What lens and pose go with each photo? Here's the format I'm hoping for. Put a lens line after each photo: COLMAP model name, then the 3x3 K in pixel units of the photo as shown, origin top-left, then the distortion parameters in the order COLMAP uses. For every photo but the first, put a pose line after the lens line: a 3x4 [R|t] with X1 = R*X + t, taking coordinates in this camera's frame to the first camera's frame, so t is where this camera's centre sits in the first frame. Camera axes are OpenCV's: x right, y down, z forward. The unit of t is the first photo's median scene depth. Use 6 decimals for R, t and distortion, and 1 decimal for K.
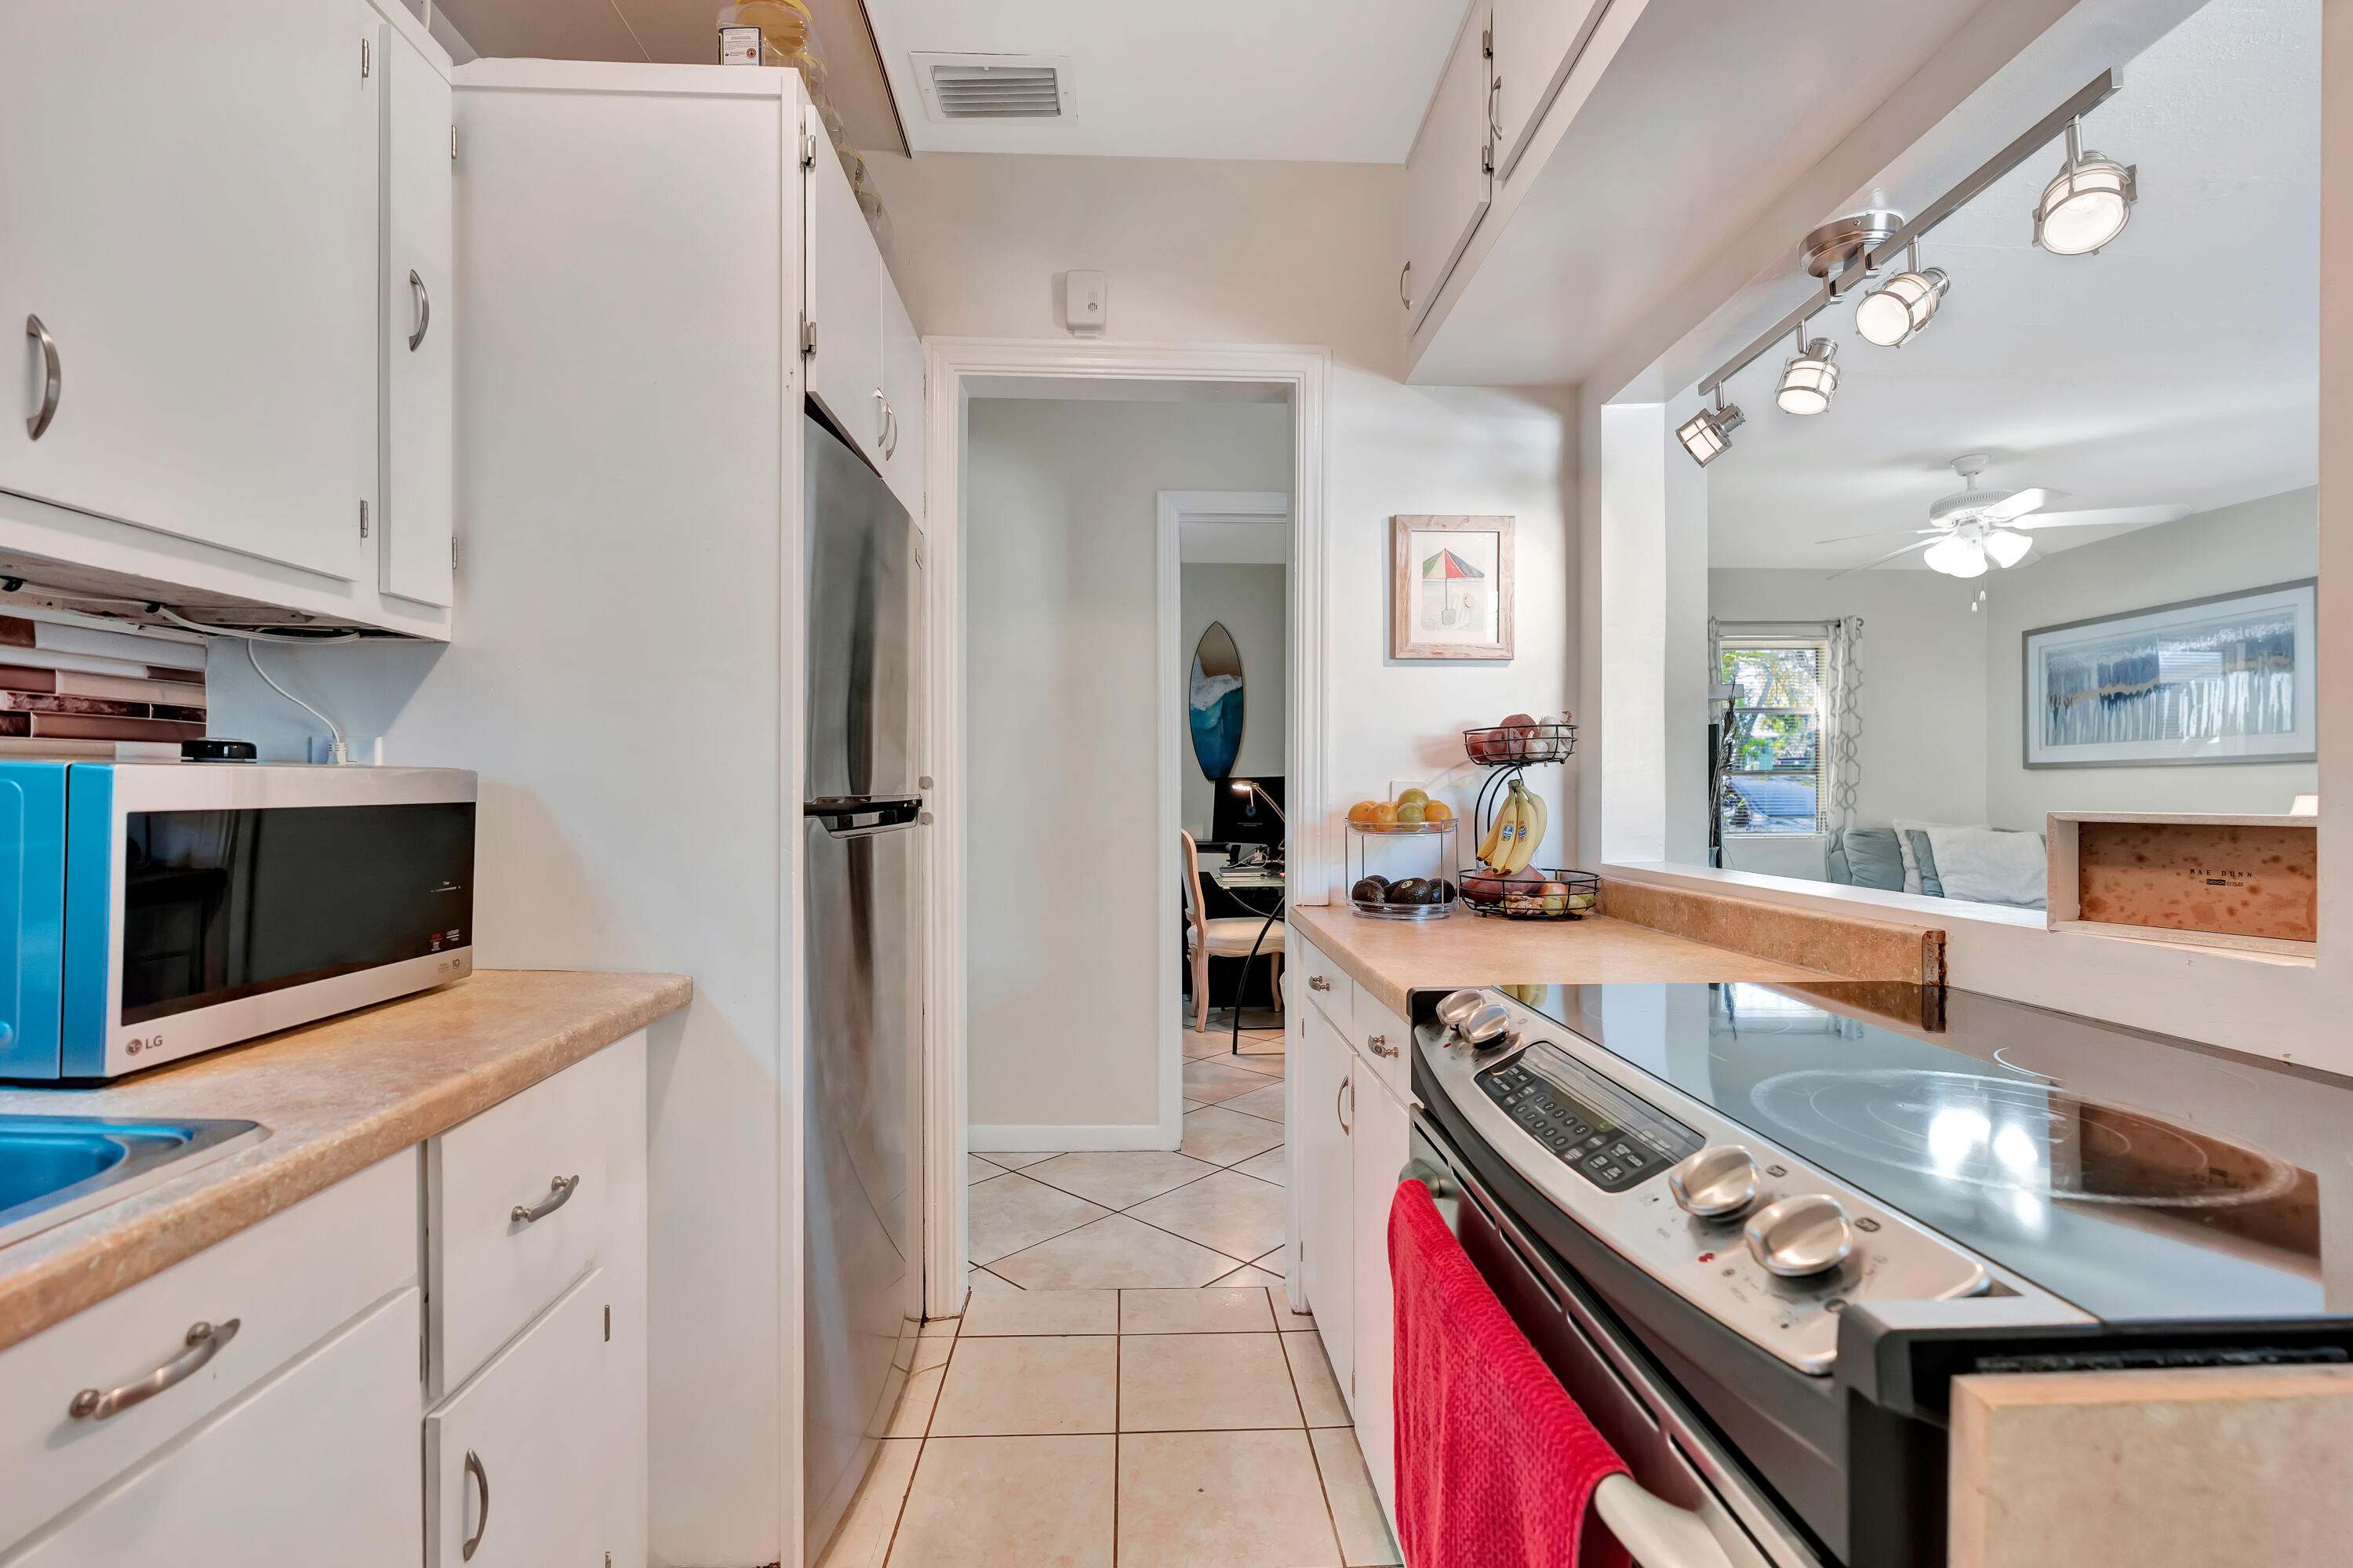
lens RADIAL K [[1057.9, 0, 1163.6], [0, 1057.9, 793.7], [0, 0, 1]] dist [-0.004404, 0.001586]
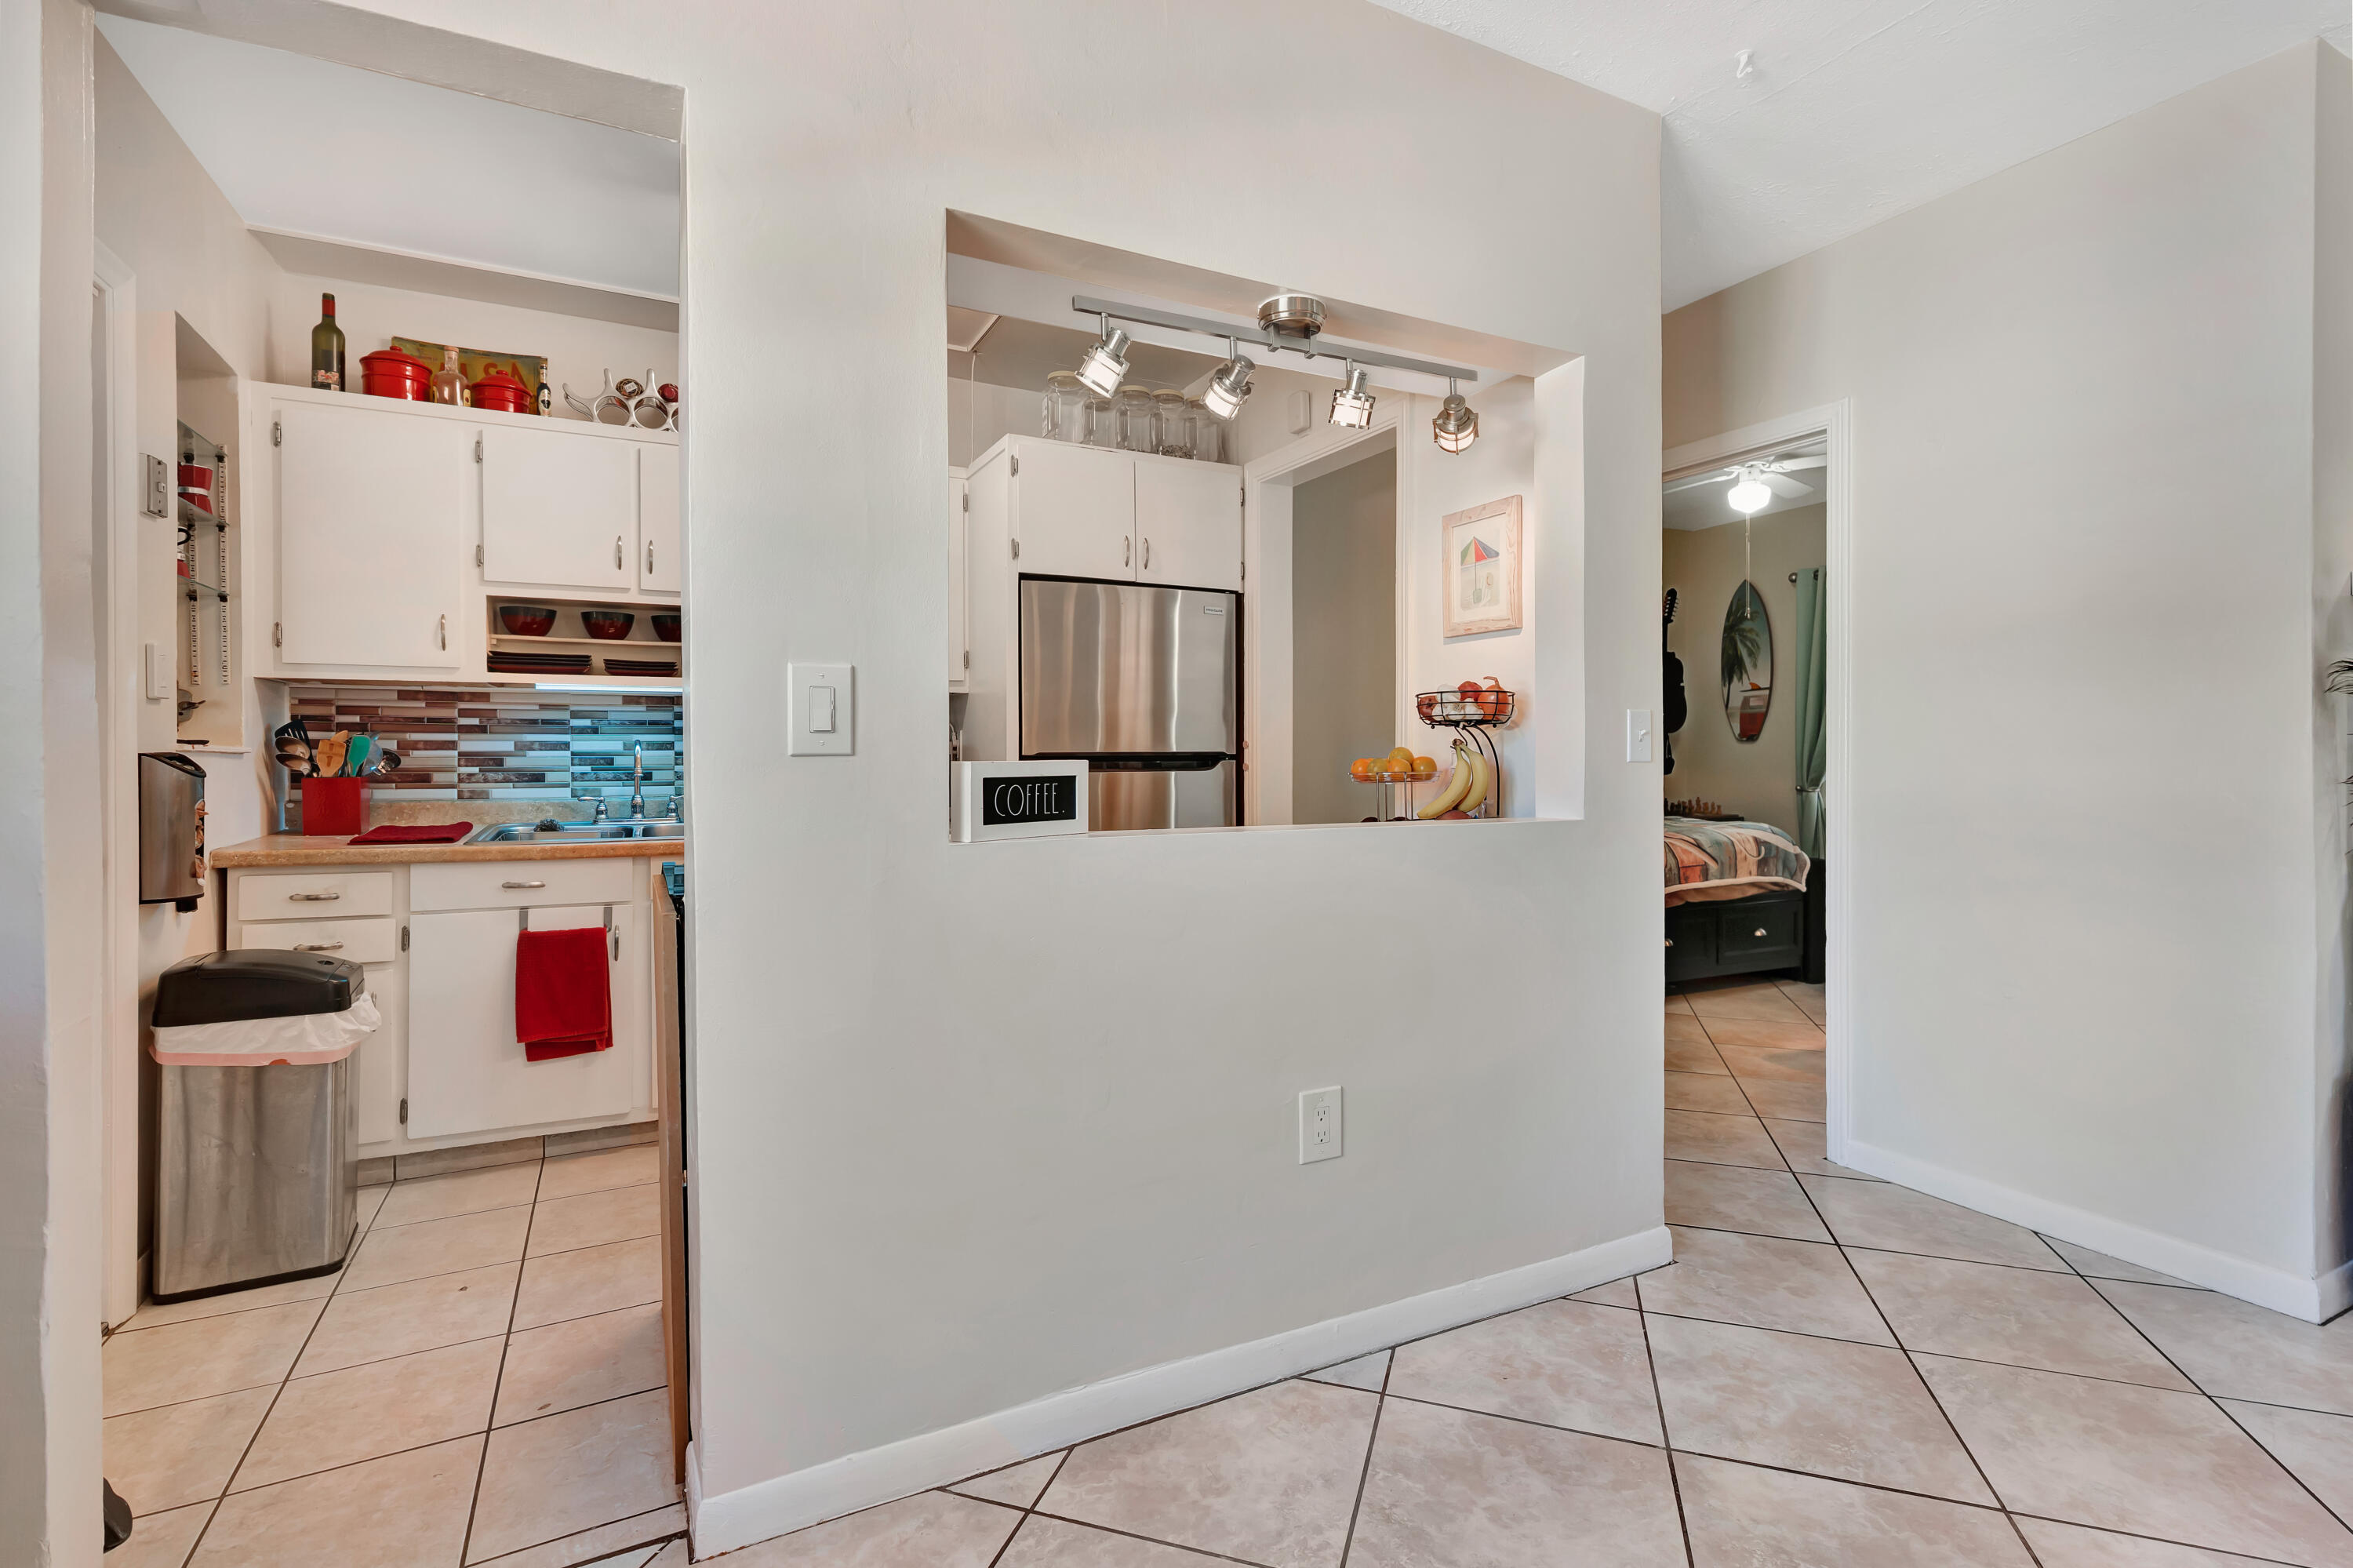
lens RADIAL K [[1057.9, 0, 1154.9], [0, 1057.9, 773.8], [0, 0, 1]] dist [-0.004404, 0.001586]
pose [[0.409218, 0.017083, -0.912277, 1.256775], [-0.001368, 0.999835, 0.018109, 0.004698], [0.912436, -0.006163, 0.409174, 0.231595]]
